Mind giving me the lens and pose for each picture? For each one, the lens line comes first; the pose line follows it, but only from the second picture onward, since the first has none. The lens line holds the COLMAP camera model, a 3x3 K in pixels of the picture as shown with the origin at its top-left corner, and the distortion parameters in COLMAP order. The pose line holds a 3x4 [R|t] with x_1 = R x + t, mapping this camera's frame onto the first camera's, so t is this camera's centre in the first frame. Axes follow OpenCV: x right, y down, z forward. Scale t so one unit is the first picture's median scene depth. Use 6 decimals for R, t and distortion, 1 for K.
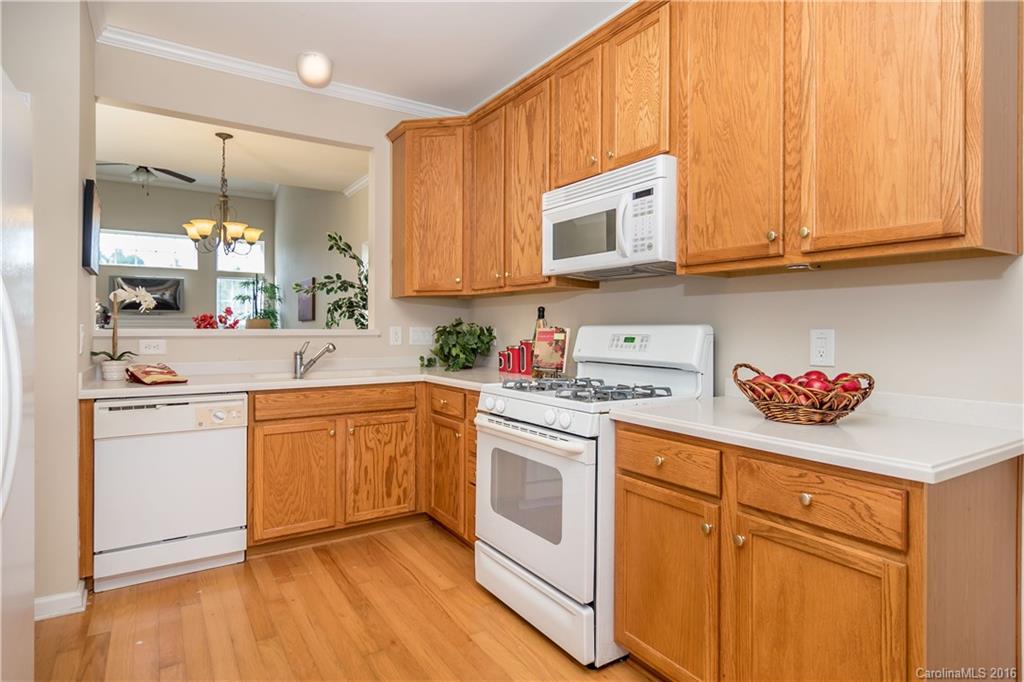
lens RADIAL K [[558.1, 0, 510.7], [0, 558.1, 329.3], [0, 0, 1]] dist [0.000975, -0.000028]
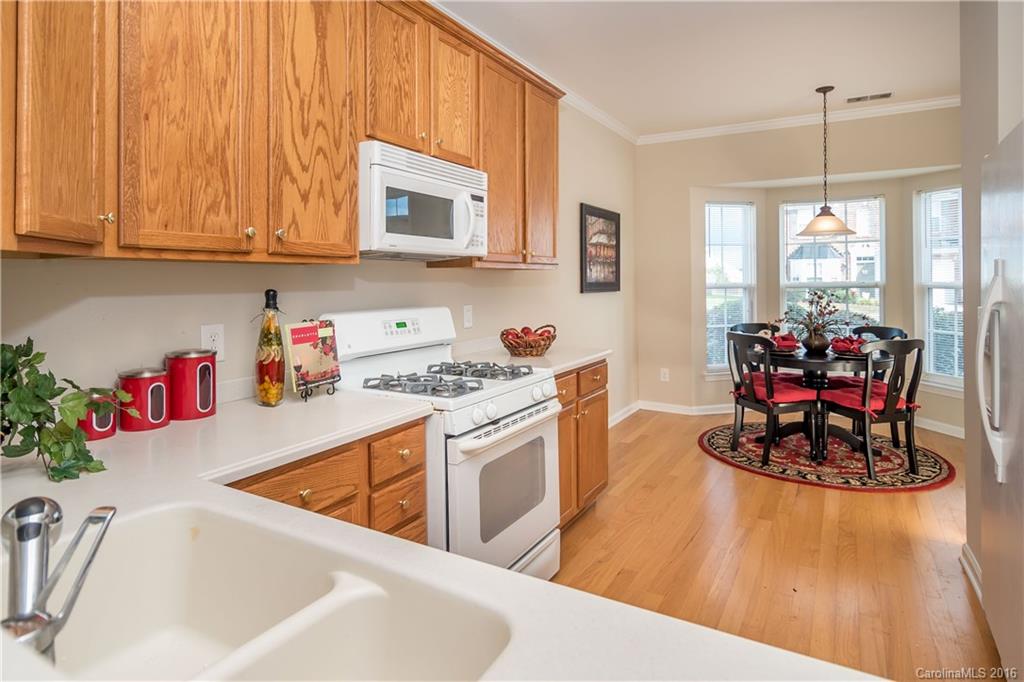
lens RADIAL K [[573.0, 0, 512.0], [0, 573.0, 269.7], [0, 0, 1]] dist [-0.000243, -0.000074]
pose [[-0.449235, 0.010225, 0.893355, -0.665595], [0.002670, 0.999945, -0.010102, -0.058032], [-0.893410, -0.002153, -0.449238, 1.110515]]
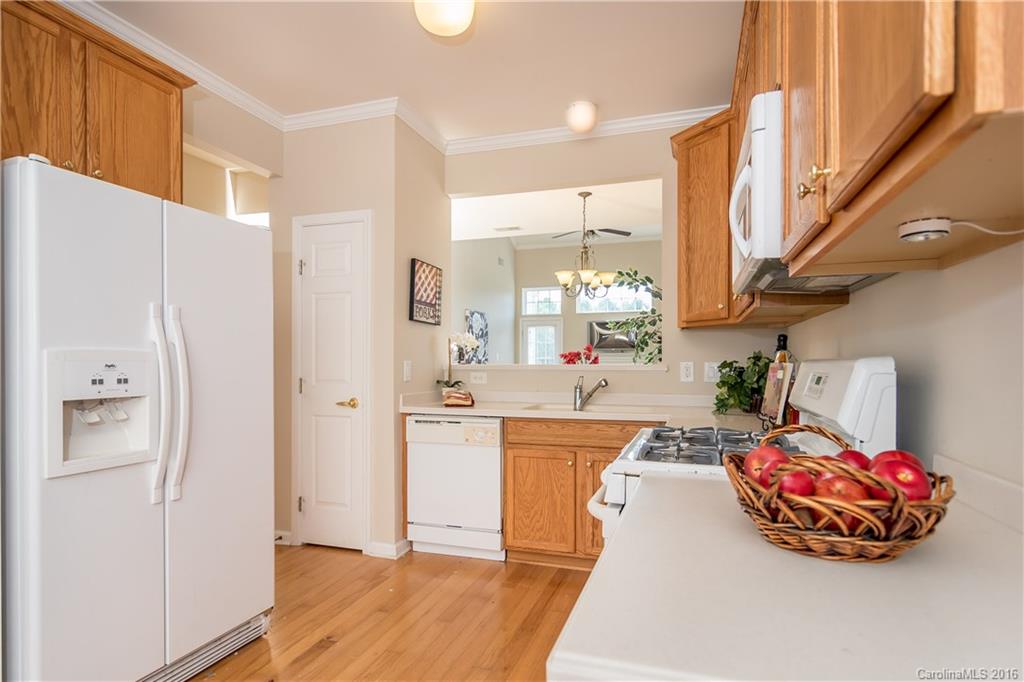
lens RADIAL K [[555.4, 0, 511.8], [0, 555.4, 366.7], [0, 0, 1]] dist [-0.001043, -0.000089]
pose [[0.623423, 0.004139, -0.781874, 0.431653], [-0.000844, 0.999989, 0.004620, -0.000601], [0.781884, -0.002220, 0.623420, 0.271781]]
